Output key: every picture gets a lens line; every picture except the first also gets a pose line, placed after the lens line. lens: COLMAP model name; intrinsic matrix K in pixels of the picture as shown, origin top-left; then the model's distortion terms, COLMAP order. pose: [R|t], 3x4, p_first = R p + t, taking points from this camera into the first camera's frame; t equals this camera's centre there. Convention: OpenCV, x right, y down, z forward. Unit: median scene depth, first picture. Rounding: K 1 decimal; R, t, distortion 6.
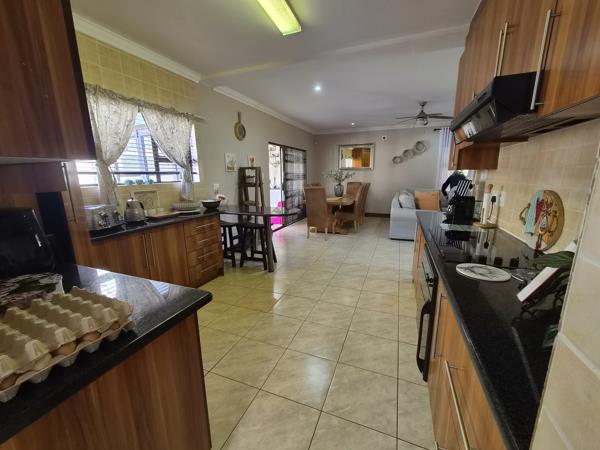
lens RADIAL K [[246.4, 0, 300.0], [0, 246.4, 225.0], [0, 0, 1]] dist [0.007287, -0.000026]
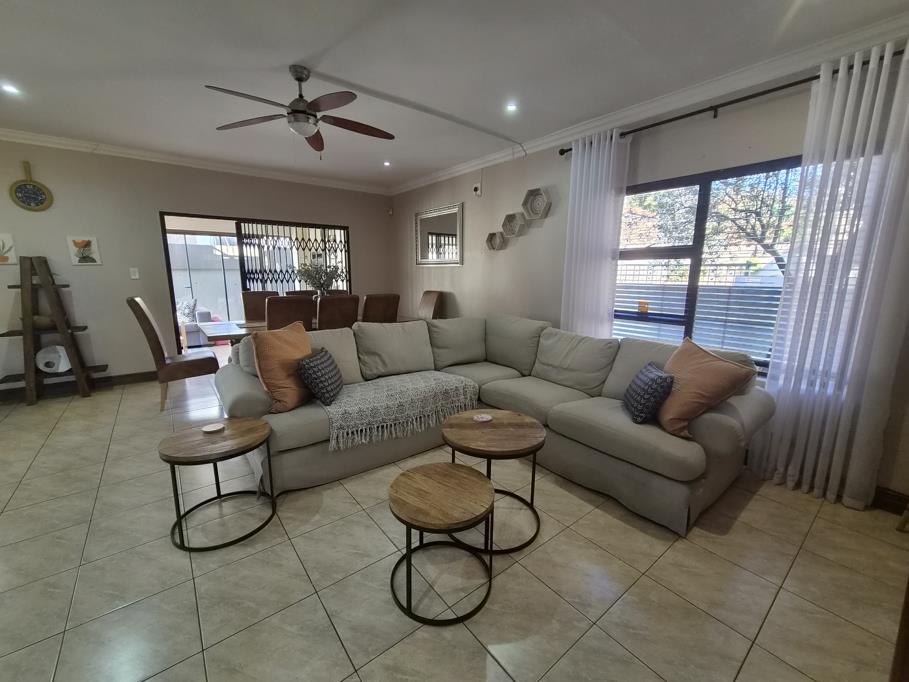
lens RADIAL K [[373.4, 0, 454.5], [0, 373.4, 341.0], [0, 0, 1]] dist [0.007287, -0.000026]
pose [[0.866898, 0.107876, -0.486673, 0.664499], [-0.114655, 0.993277, 0.015939, -0.105767], [0.485121, 0.041982, 0.873439, 0.451588]]
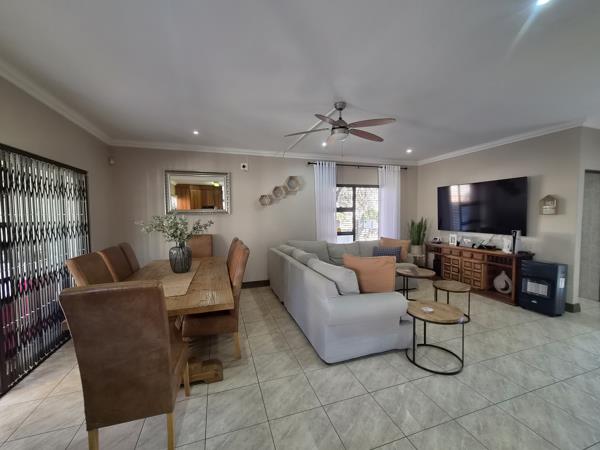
lens RADIAL K [[246.4, 0, 300.0], [0, 246.4, 225.0], [0, 0, 1]] dist [0.007287, -0.000026]
pose [[0.759662, -0.025445, 0.649820, 0.026194], [0.133471, 0.984063, -0.117500, -0.107350], [-0.636474, 0.175992, 0.750951, 0.456373]]
